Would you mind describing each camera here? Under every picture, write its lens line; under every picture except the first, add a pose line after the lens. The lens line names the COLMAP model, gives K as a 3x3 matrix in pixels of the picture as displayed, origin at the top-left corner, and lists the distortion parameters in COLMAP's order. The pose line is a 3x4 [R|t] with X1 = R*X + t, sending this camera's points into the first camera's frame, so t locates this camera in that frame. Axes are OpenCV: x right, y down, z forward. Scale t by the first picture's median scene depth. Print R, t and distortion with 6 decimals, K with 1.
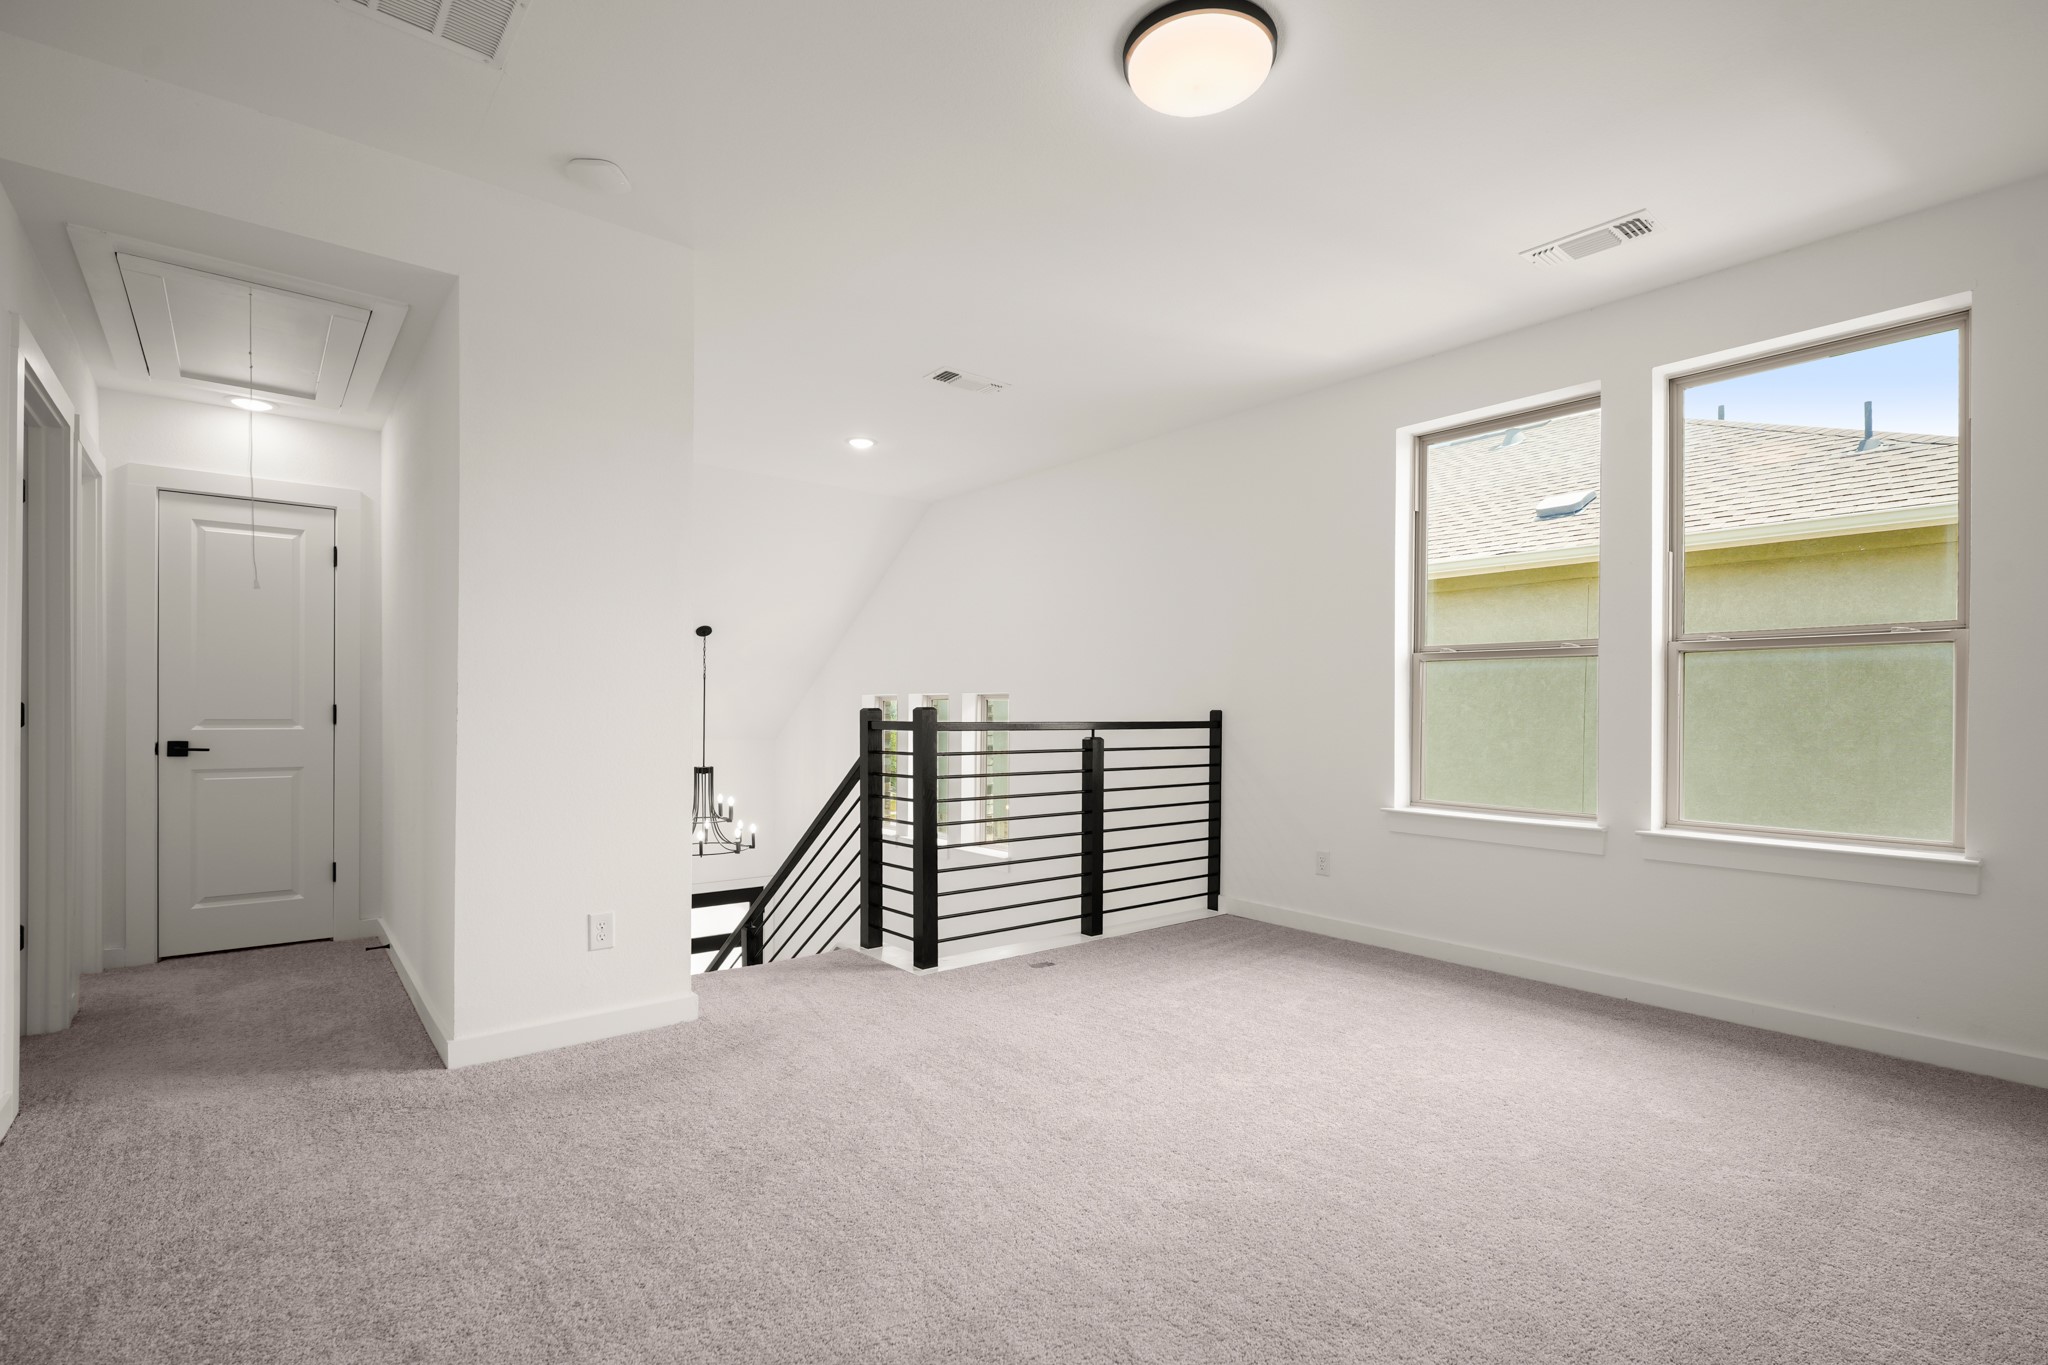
lens RADIAL K [[951.3, 0, 1045.0], [0, 951.3, 697.1], [0, 0, 1]] dist [-0.010585, 0.003539]
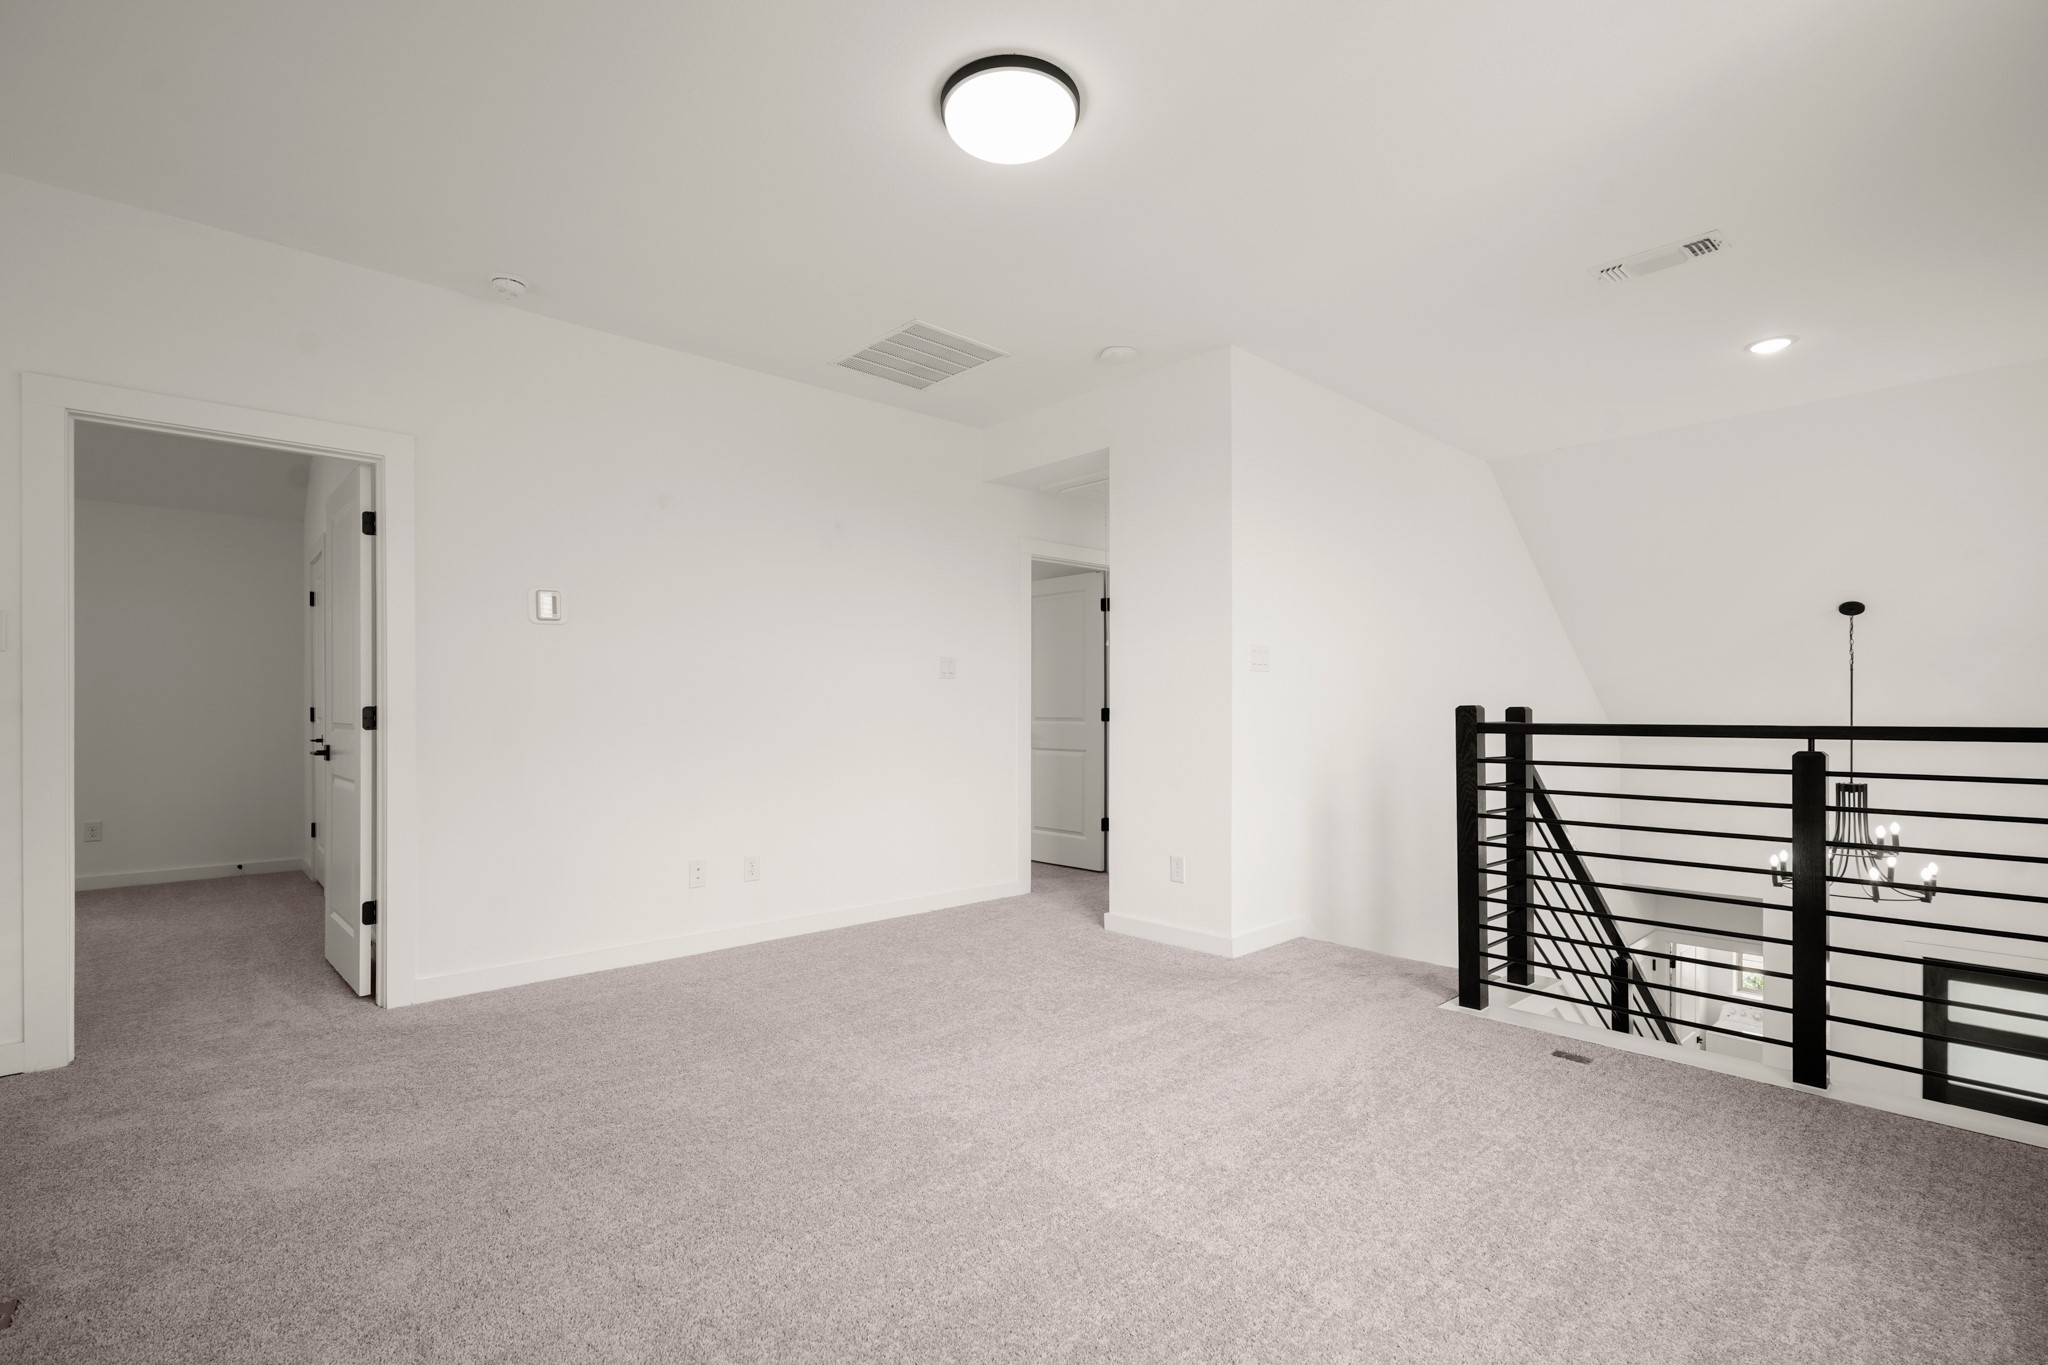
lens RADIAL K [[951.3, 0, 1039.8], [0, 951.3, 687.6], [0, 0, 1]] dist [-0.010585, 0.003539]
pose [[0.041199, -0.028132, -0.998755, 0.690887], [0.023679, 0.999350, -0.027172, 0.007375], [0.998870, -0.022530, 0.041838, 0.545314]]
